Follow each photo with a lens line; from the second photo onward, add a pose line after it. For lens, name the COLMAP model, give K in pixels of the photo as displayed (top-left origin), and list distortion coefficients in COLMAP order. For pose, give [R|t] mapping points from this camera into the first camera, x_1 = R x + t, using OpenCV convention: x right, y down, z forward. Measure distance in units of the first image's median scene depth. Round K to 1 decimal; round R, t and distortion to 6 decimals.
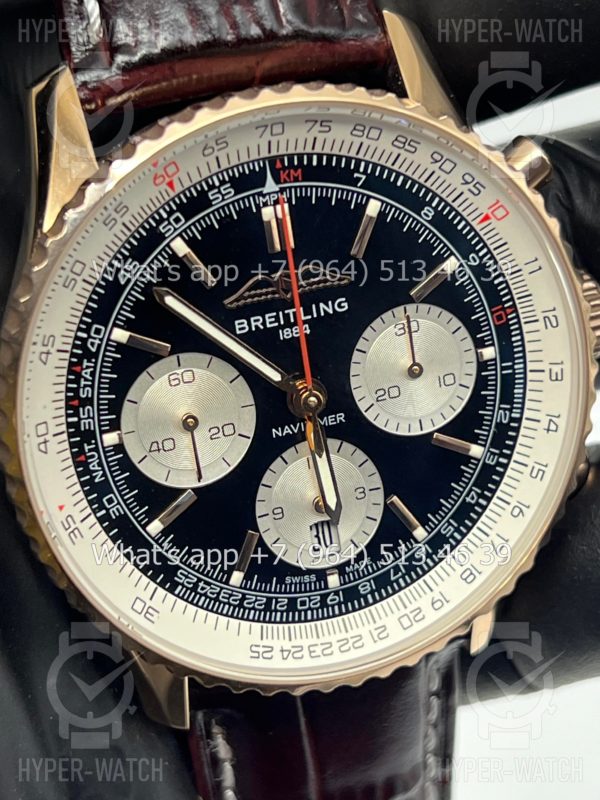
lens RADIAL K [[1919.8, 0, 300.0], [0, 1919.8, 400.0], [0, 0, 1]] dist [0.307093, -0.183973]
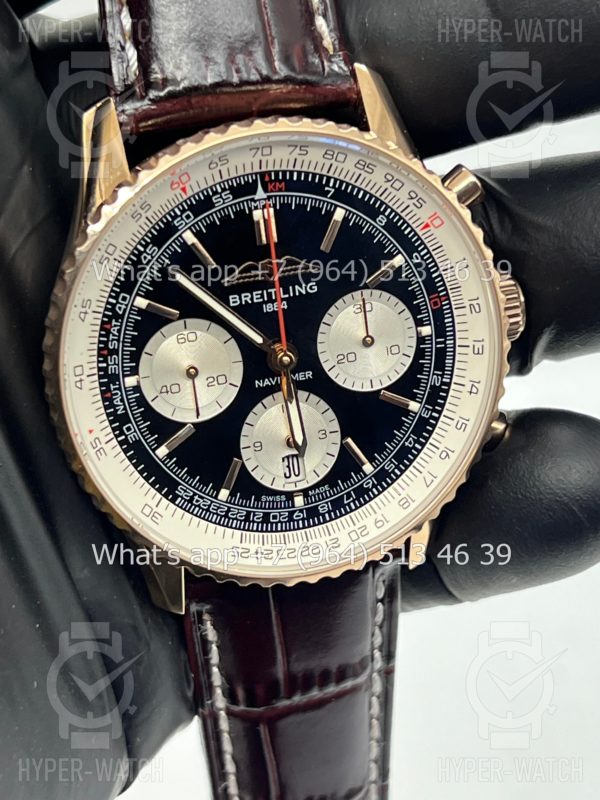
lens RADIAL K [[1919.8, 0, 300.0], [0, 1919.8, 400.0], [0, 0, 1]] dist [0.307093, -0.183973]
pose [[0.998540, 0.042815, -0.032925, 0.059168], [-0.043291, 0.998966, -0.013879, 0.044887], [0.032297, 0.015285, 0.999361, -0.300360]]
